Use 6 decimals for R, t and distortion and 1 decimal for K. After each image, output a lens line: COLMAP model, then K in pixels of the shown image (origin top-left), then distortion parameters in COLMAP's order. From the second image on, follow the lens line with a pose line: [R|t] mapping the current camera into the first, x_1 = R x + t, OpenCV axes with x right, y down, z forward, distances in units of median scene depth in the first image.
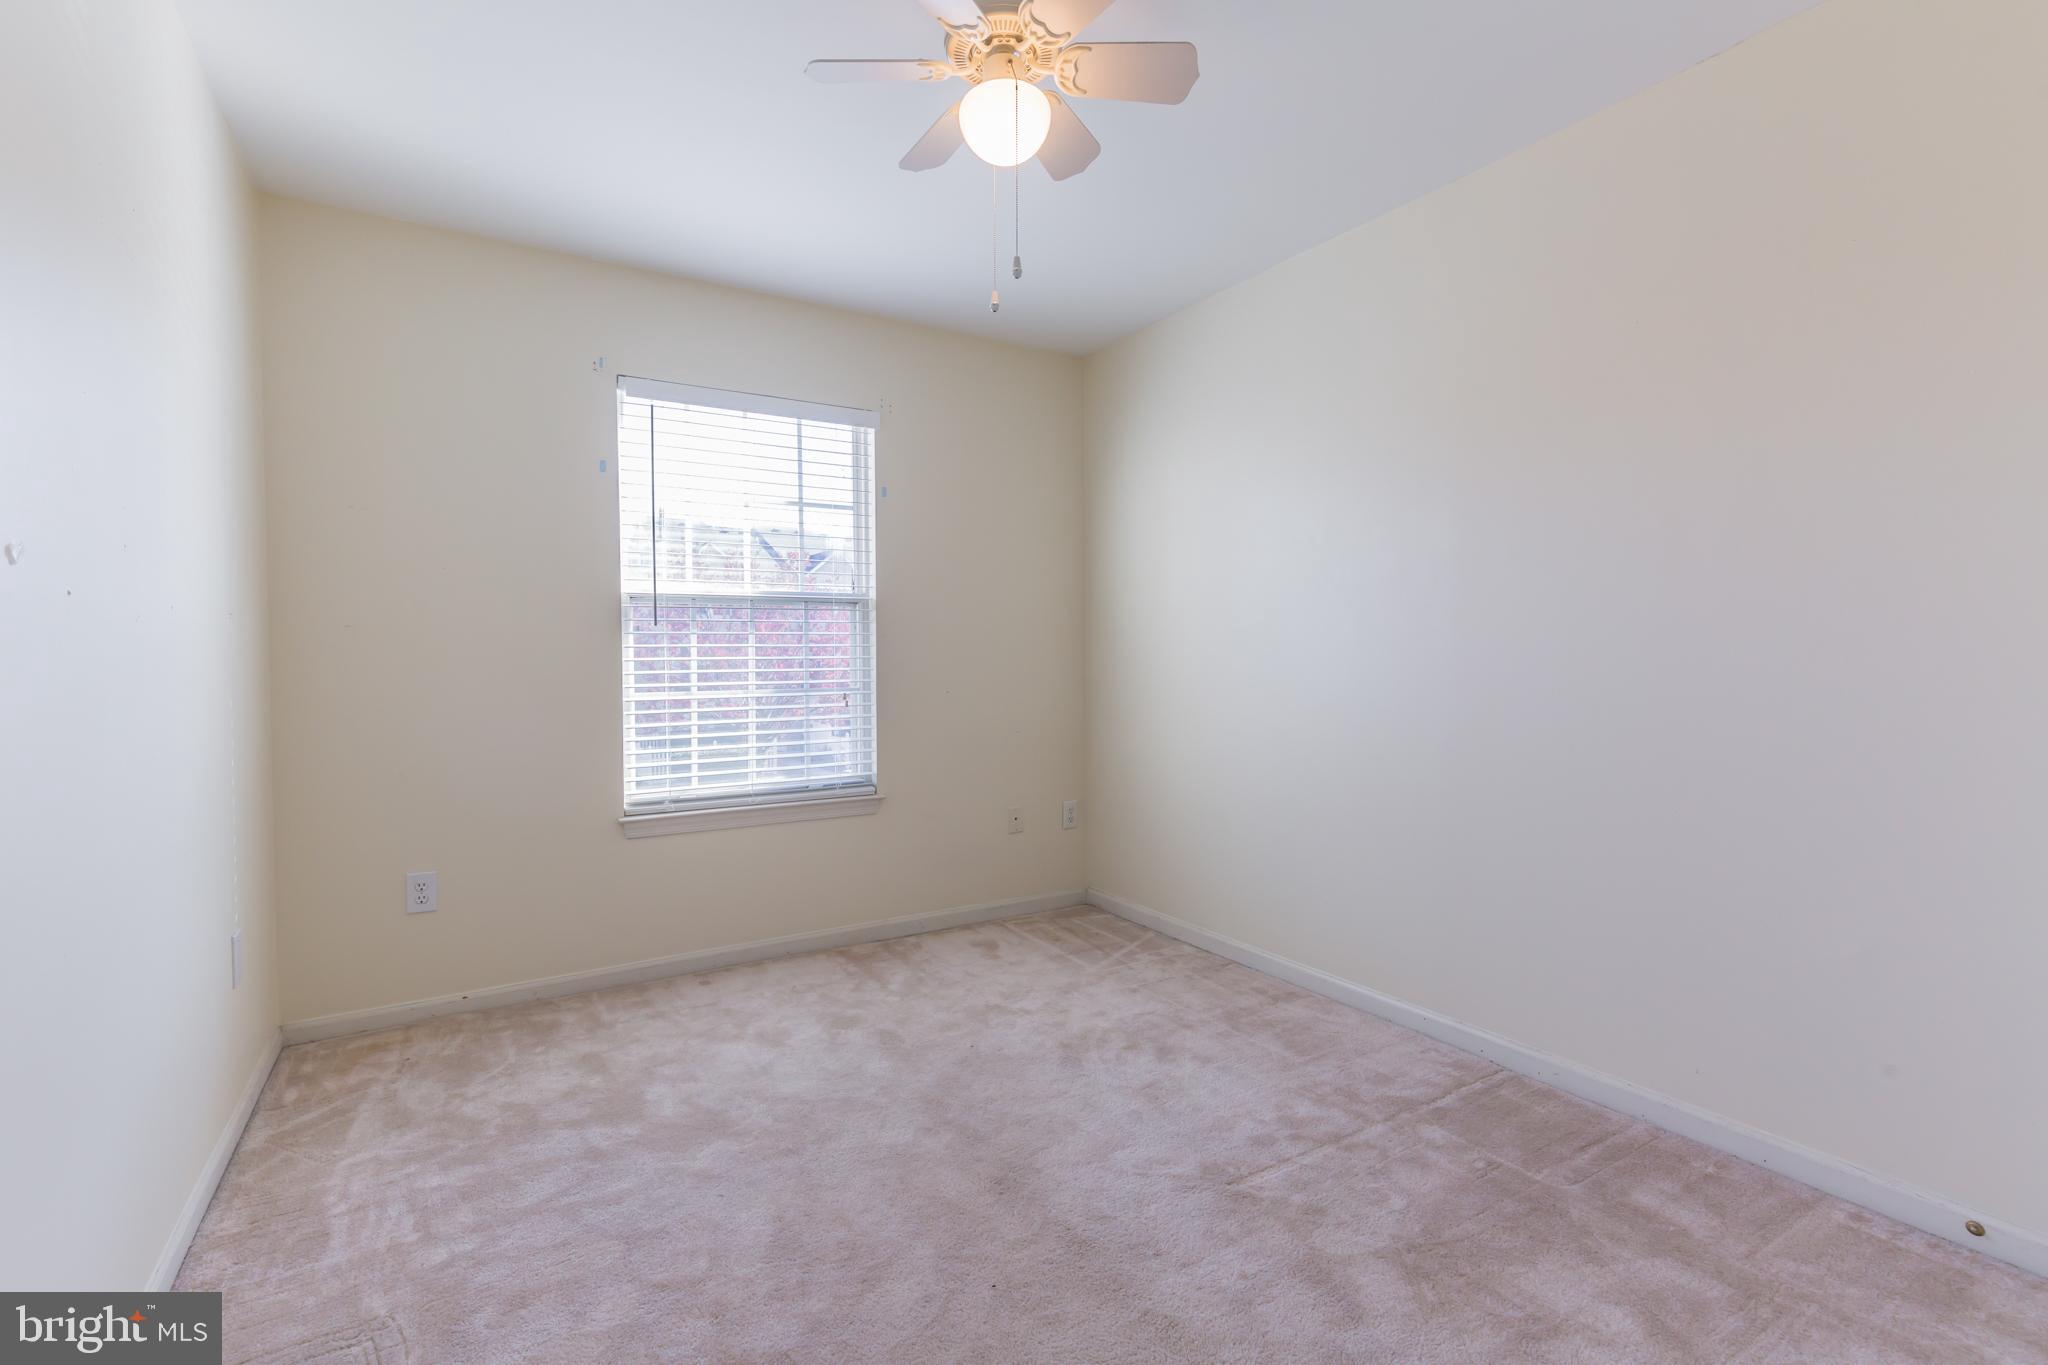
lens RADIAL K [[904.5, 0, 996.7], [0, 904.5, 662.1], [0, 0, 1]] dist [0.007268, -0.002119]
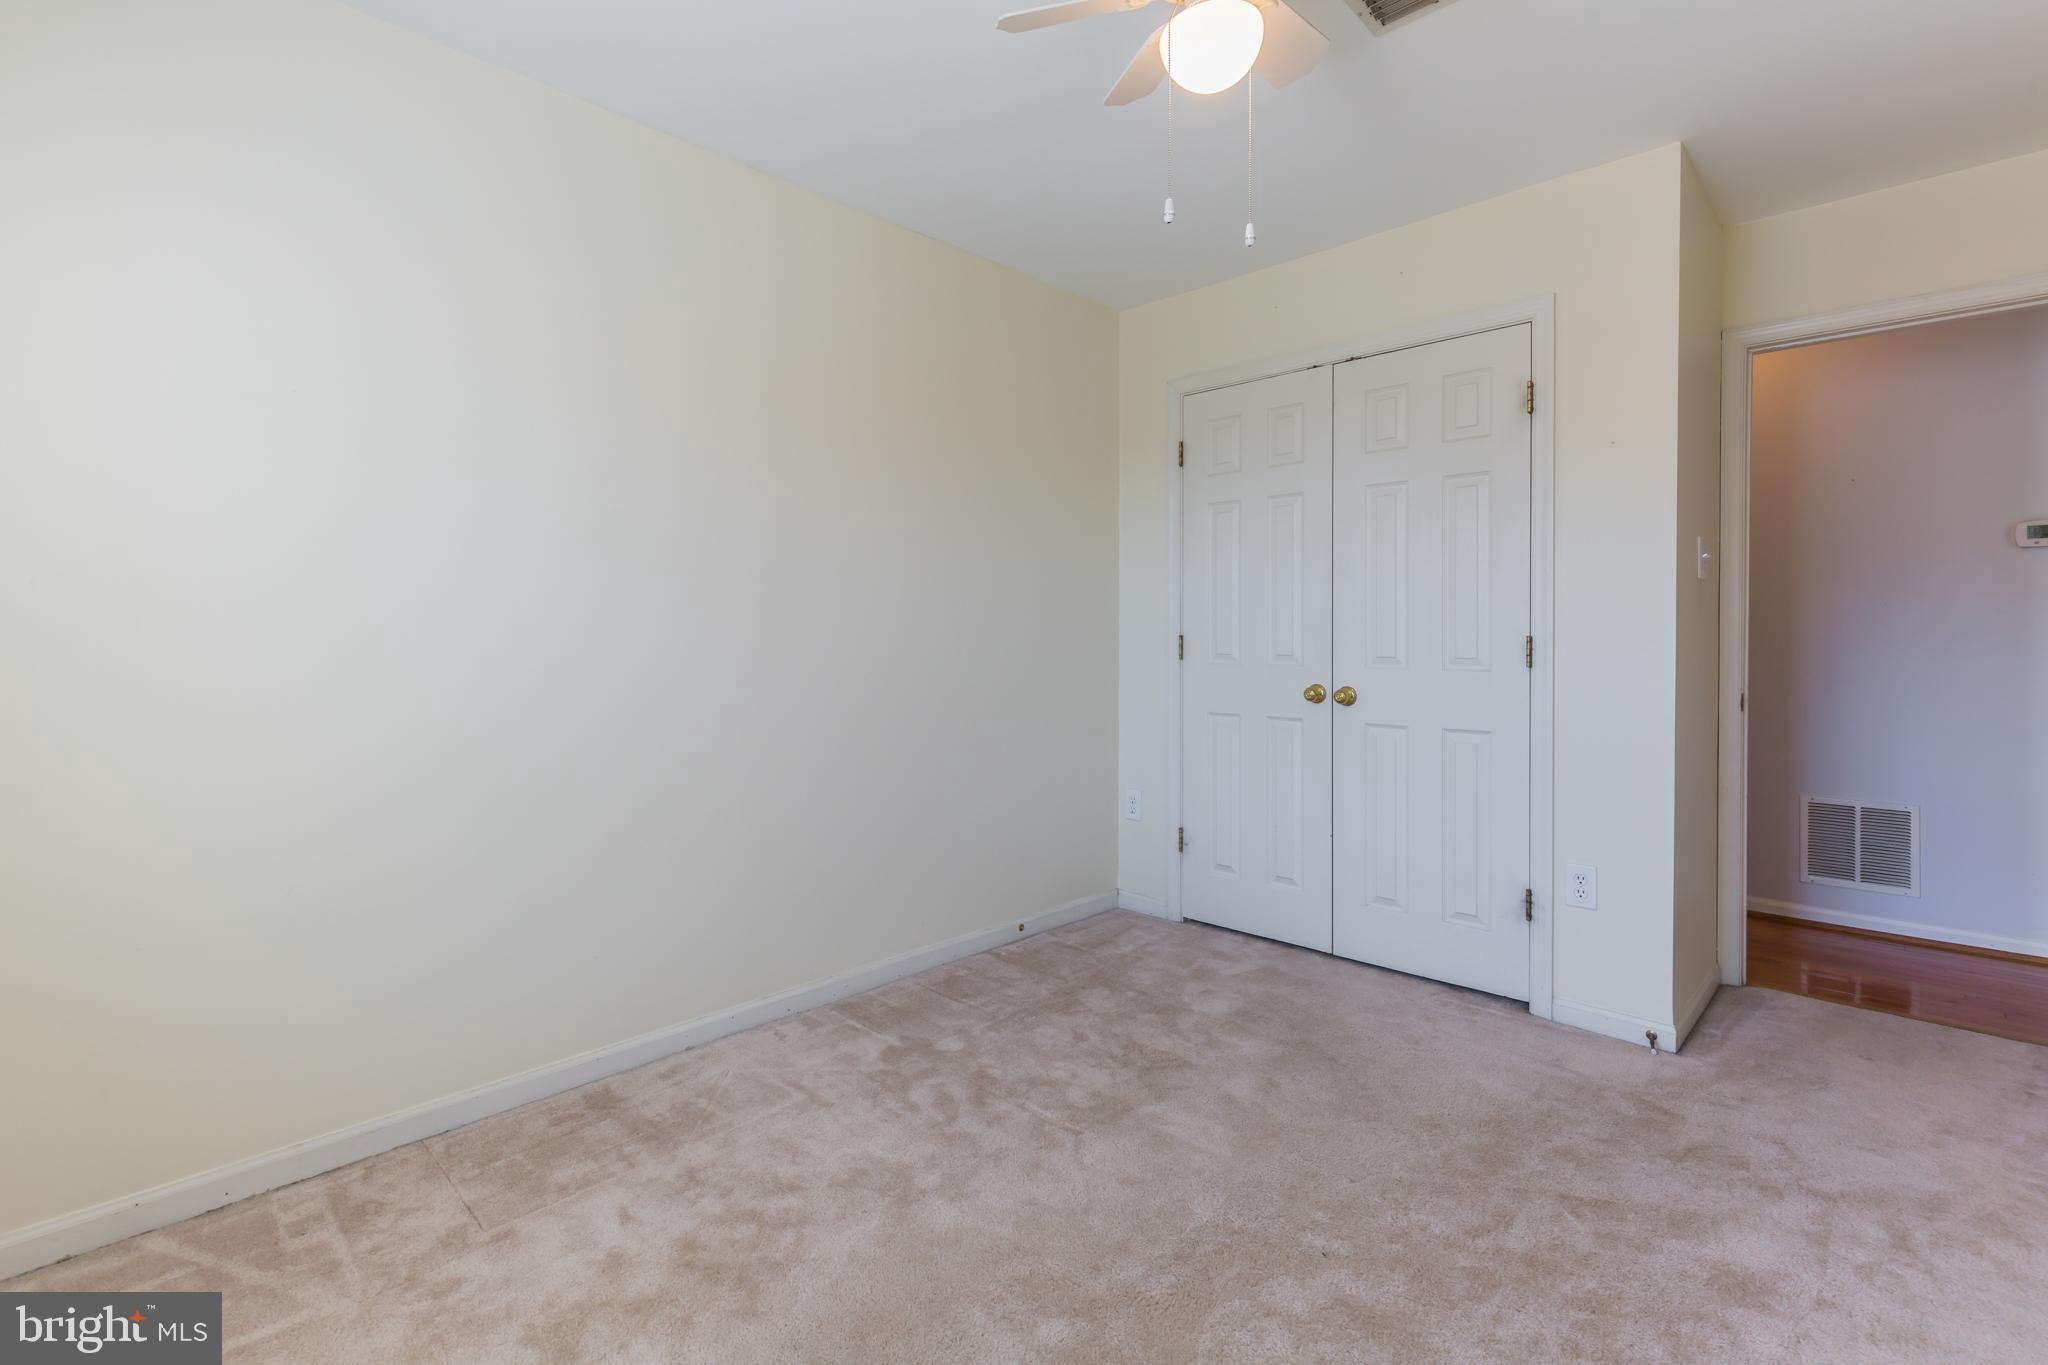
lens RADIAL K [[952.5, 0, 1033.0], [0, 952.5, 639.9], [0, 0, 1]] dist [0.001882, -0.000171]
pose [[-0.247912, -0.002794, 0.968779, -0.561552], [0.021009, 0.999745, 0.008260, 0.003550], [-0.968555, 0.022401, -0.247790, 0.950274]]
